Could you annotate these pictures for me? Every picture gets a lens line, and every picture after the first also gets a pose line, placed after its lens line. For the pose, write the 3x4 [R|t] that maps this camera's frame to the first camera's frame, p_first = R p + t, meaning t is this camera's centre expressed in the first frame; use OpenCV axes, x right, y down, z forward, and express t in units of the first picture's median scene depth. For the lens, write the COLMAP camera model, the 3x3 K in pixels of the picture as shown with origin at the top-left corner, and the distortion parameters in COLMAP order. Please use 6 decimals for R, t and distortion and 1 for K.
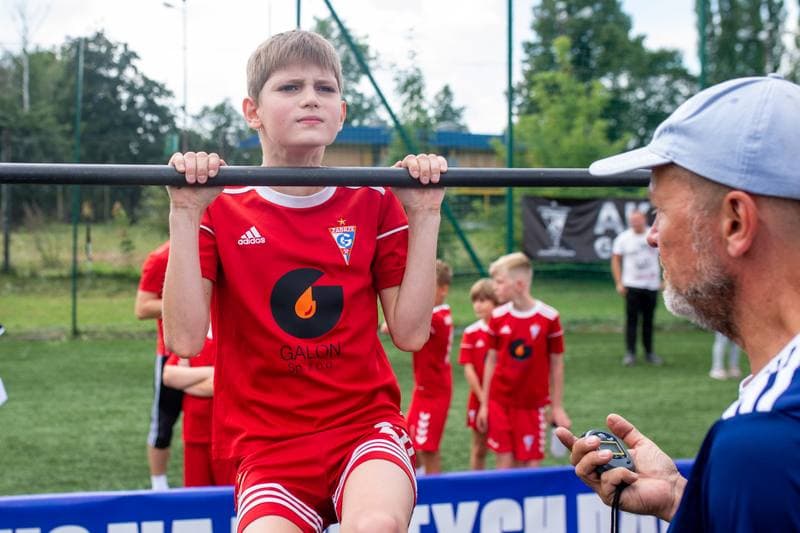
lens RADIAL K [[933.2, 0, 382.9], [0, 933.2, 269.3], [0, 0, 1]] dist [-0.037400, -0.034644]
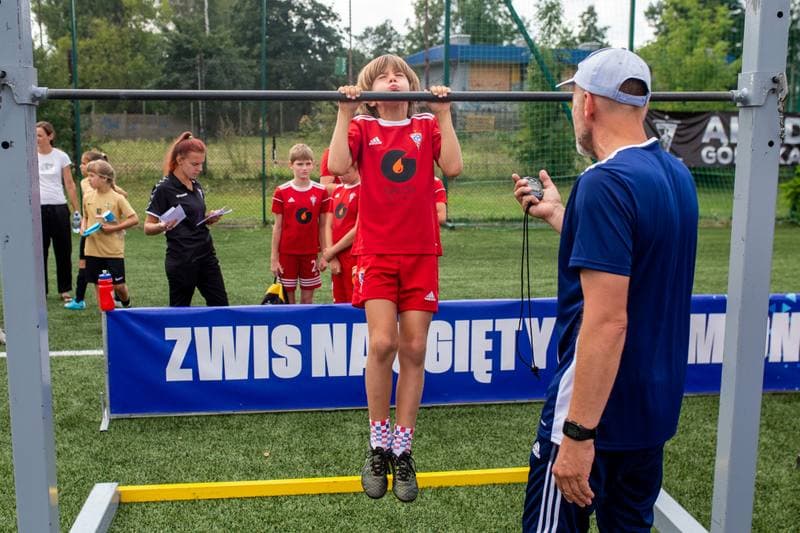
lens RADIAL K [[933.2, 0, 382.9], [0, 933.2, 269.3], [0, 0, 1]] dist [-0.037400, -0.034644]
pose [[0.985845, 0.025352, -0.165729, 0.016677], [-0.010579, 0.995938, 0.089420, 0.010033], [0.167323, -0.086401, 0.982109, -0.110441]]
